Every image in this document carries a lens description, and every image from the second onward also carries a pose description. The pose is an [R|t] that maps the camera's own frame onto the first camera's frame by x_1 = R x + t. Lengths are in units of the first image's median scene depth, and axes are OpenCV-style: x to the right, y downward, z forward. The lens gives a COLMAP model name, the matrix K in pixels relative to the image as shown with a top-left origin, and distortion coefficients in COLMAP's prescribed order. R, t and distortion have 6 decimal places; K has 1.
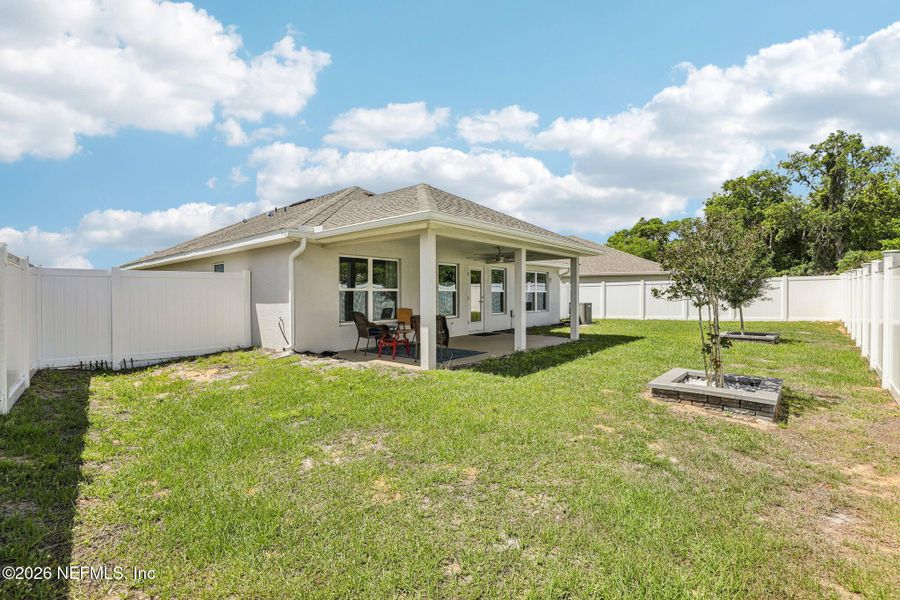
lens RADIAL K [[411.2, 0, 448.7], [0, 411.2, 297.6], [0, 0, 1]] dist [-0.036172, 0.009289]
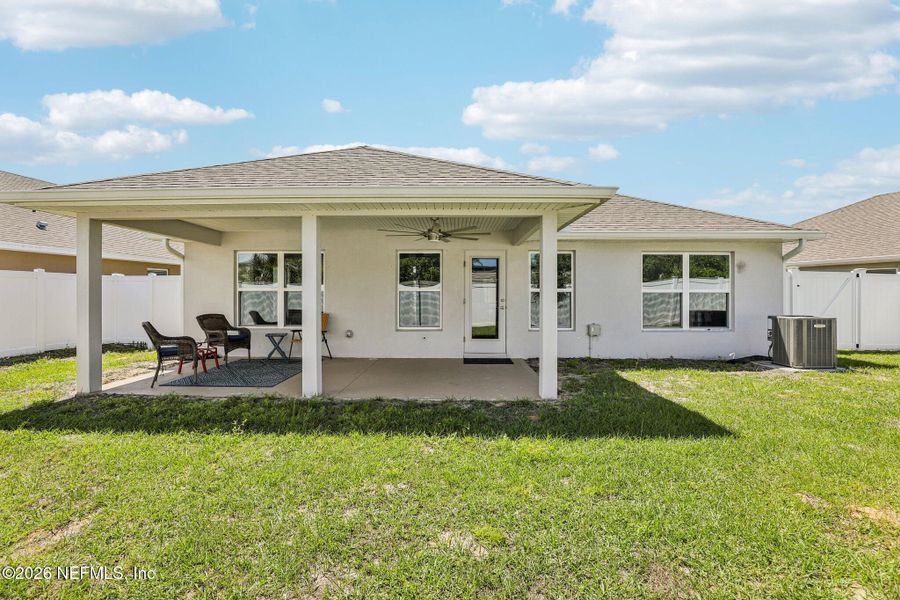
lens RADIAL K [[396.6, 0, 454.2], [0, 396.6, 297.9], [0, 0, 1]] dist [-0.002646, -0.000097]
pose [[0.652924, 0.006394, -0.757396, 0.491114], [-0.009746, 0.999953, 0.000040, -0.004952], [0.757360, 0.007355, 0.652956, 0.560832]]
